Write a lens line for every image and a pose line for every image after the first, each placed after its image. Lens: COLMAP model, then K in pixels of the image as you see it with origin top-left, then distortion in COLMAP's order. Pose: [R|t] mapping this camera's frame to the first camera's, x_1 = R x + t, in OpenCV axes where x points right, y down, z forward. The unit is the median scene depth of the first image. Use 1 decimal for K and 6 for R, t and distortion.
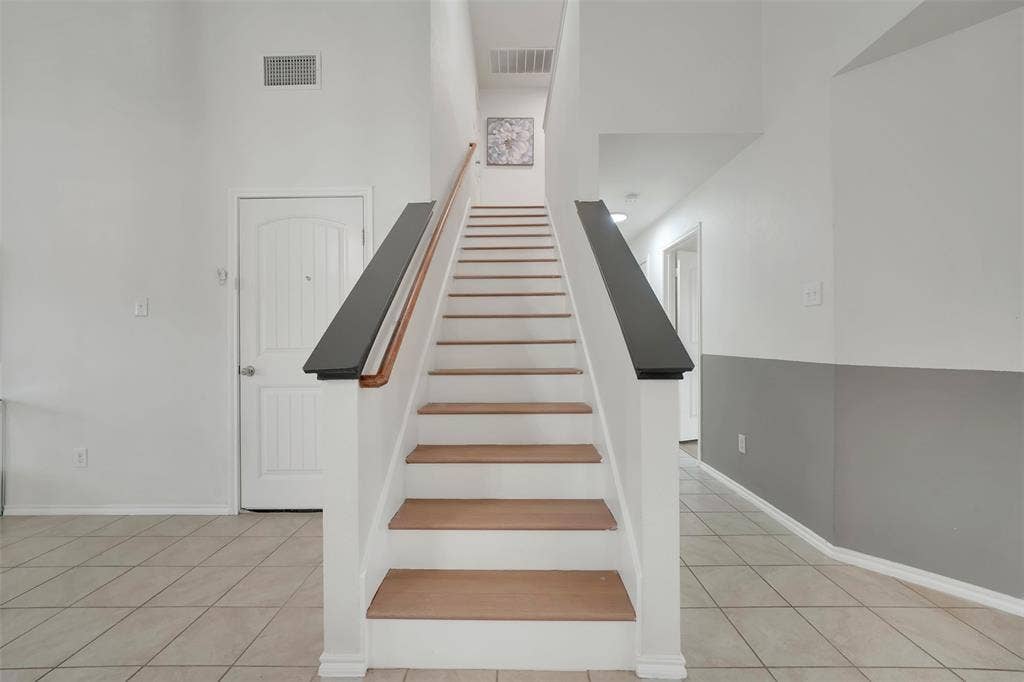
lens RADIAL K [[388.5, 0, 507.9], [0, 388.5, 340.6], [0, 0, 1]] dist [-0.014219, -0.000147]
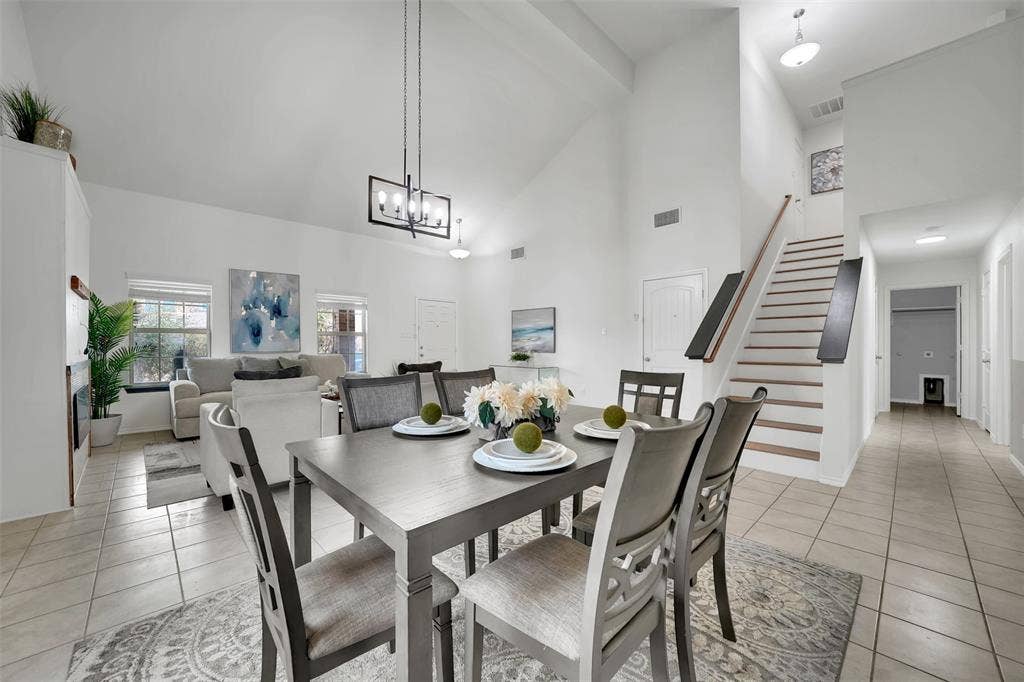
lens RADIAL K [[394.5, 0, 512.0], [0, 394.5, 341.0], [0, 0, 1]] dist [-0.006276, -0.000025]
pose [[0.699586, -0.000410, -0.714549, 0.360907], [-0.006201, 0.999959, -0.006645, -0.005870], [0.714522, 0.009080, 0.699554, -1.040751]]
